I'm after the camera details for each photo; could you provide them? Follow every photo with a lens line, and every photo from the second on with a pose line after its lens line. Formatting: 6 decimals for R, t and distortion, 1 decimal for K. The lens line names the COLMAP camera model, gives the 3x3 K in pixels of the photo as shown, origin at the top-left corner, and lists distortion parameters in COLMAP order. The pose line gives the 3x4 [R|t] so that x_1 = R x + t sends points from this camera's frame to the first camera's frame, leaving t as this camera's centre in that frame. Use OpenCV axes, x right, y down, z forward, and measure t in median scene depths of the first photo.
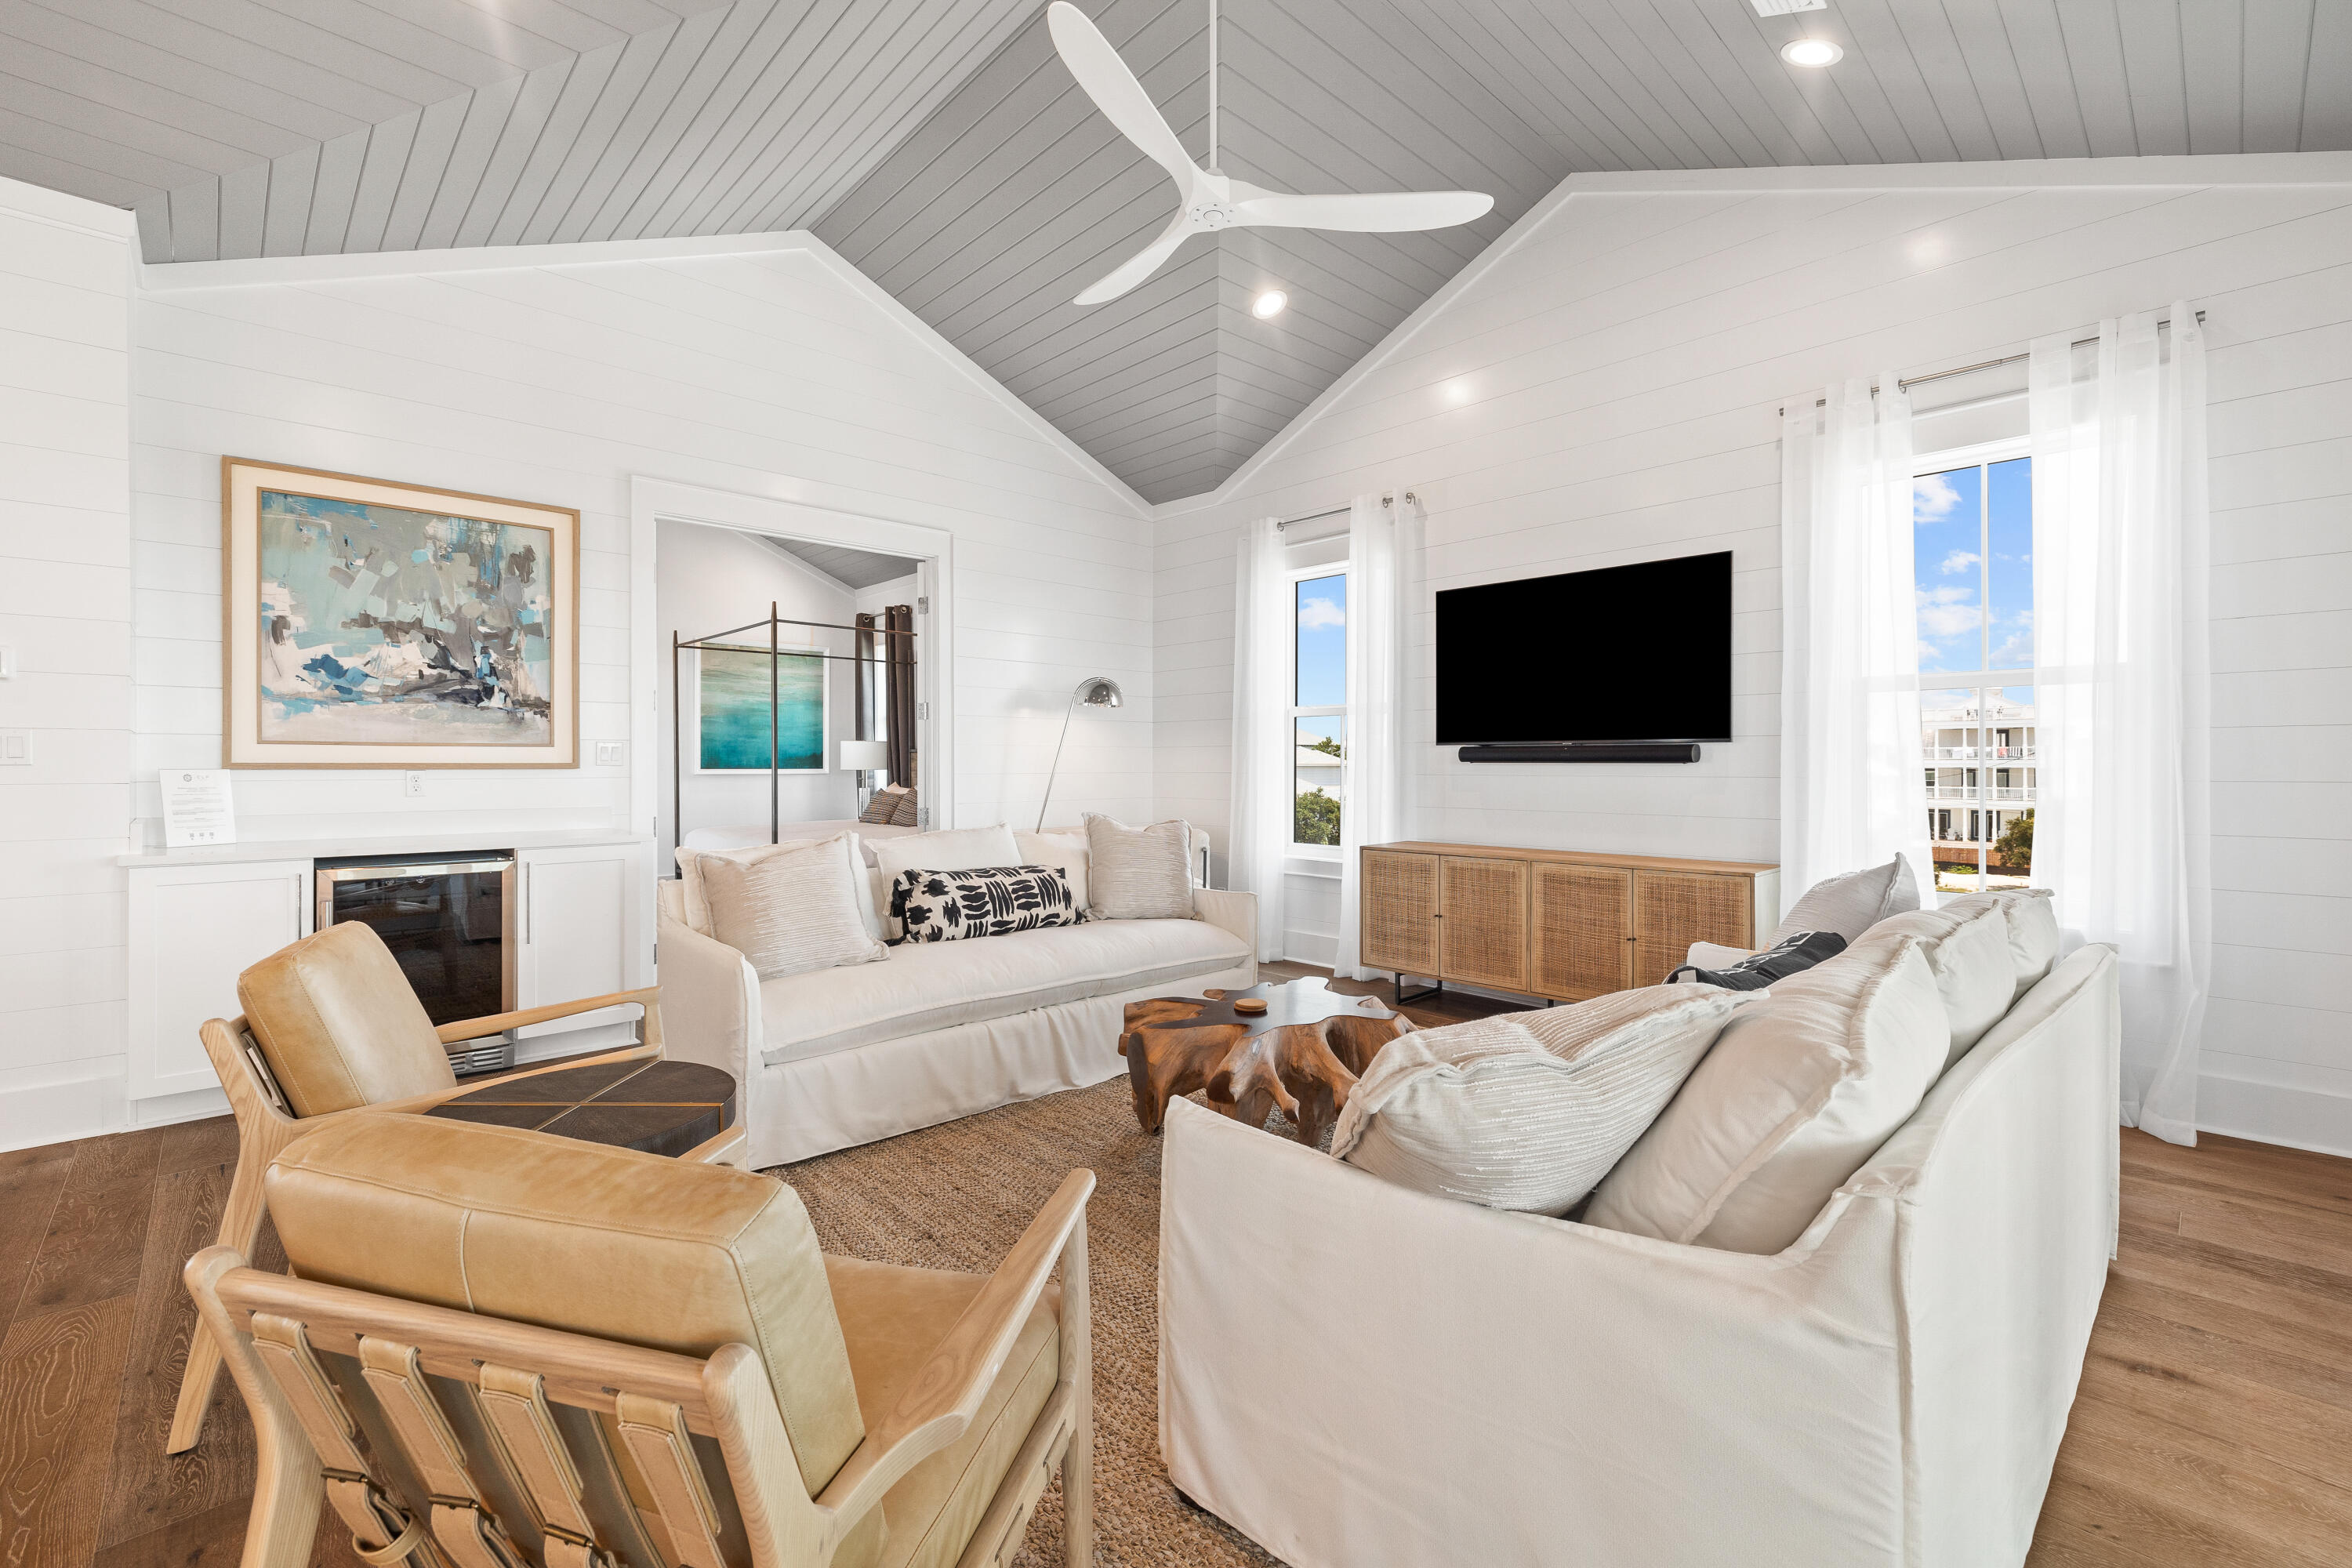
lens RADIAL K [[999.6, 0, 1174.5], [0, 999.6, 764.5], [0, 0, 1]] dist [-0.000863, 0.000213]
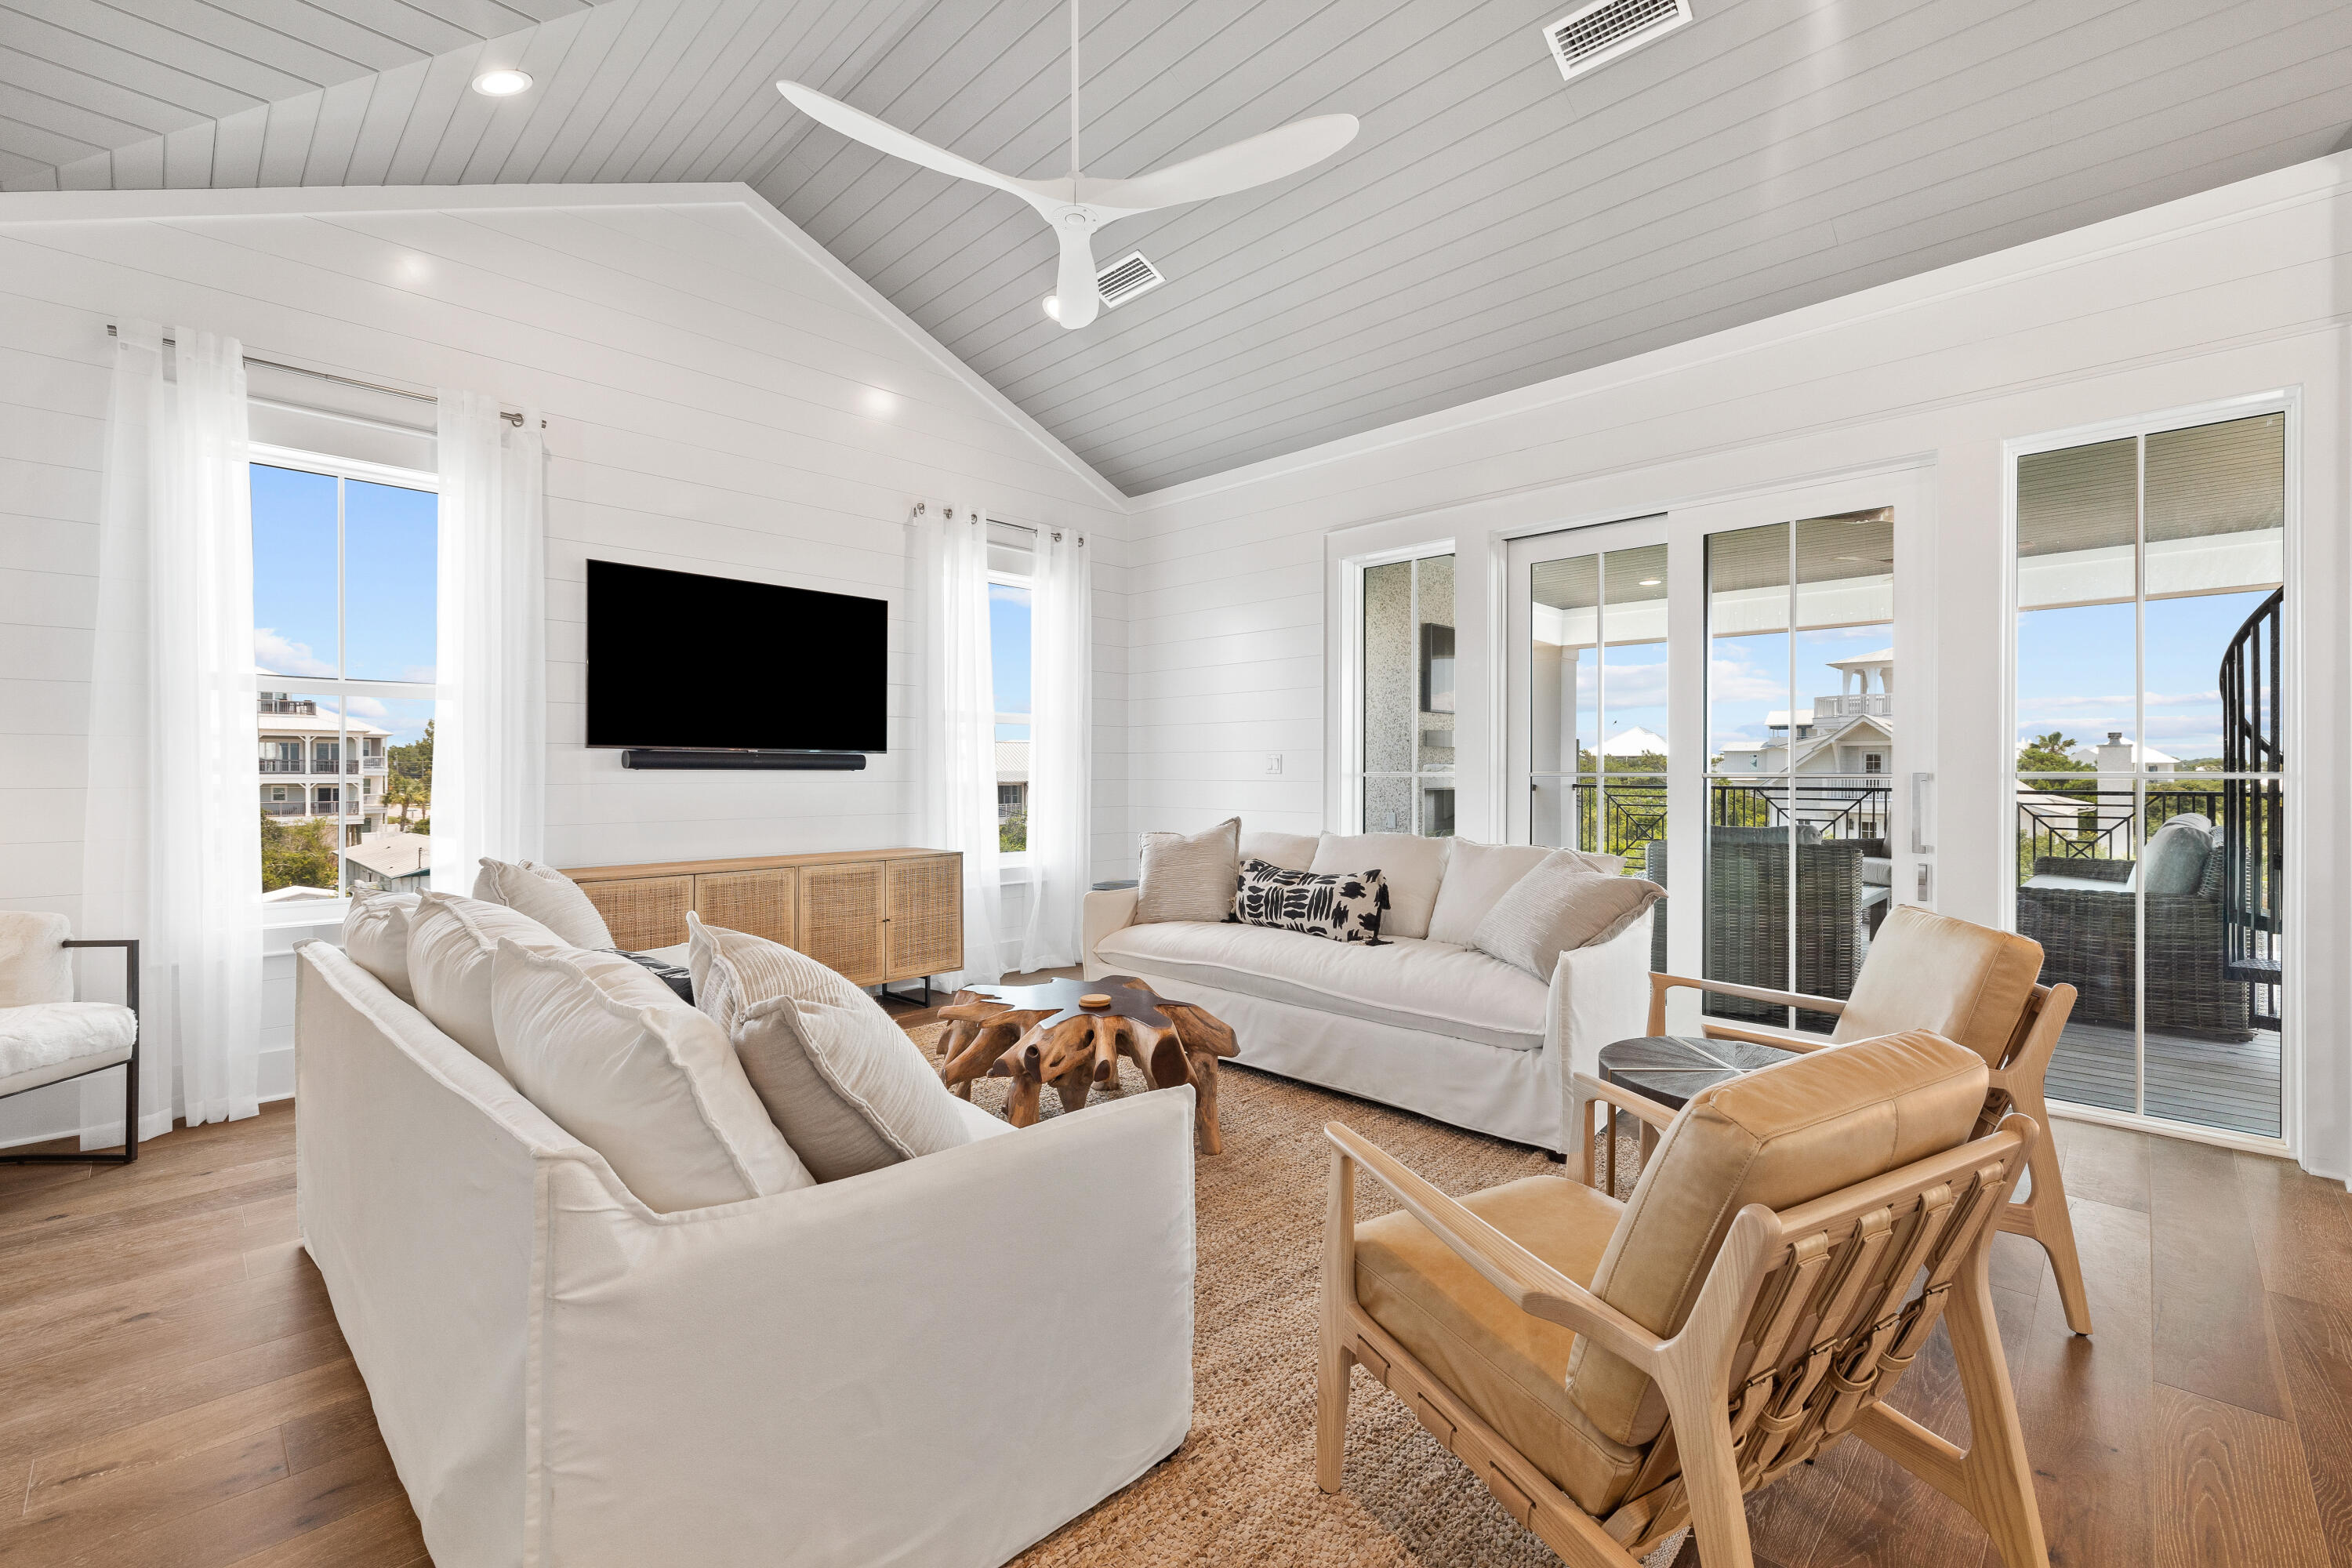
lens RADIAL K [[999.6, 0, 1162.7], [0, 999.6, 770.4], [0, 0, 1]] dist [-0.000863, 0.000213]
pose [[-0.043303, 0.004261, 0.999053, -0.678772], [0.005424, 0.999977, -0.004030, 0.005461], [-0.999047, 0.005244, -0.043325, 0.679493]]
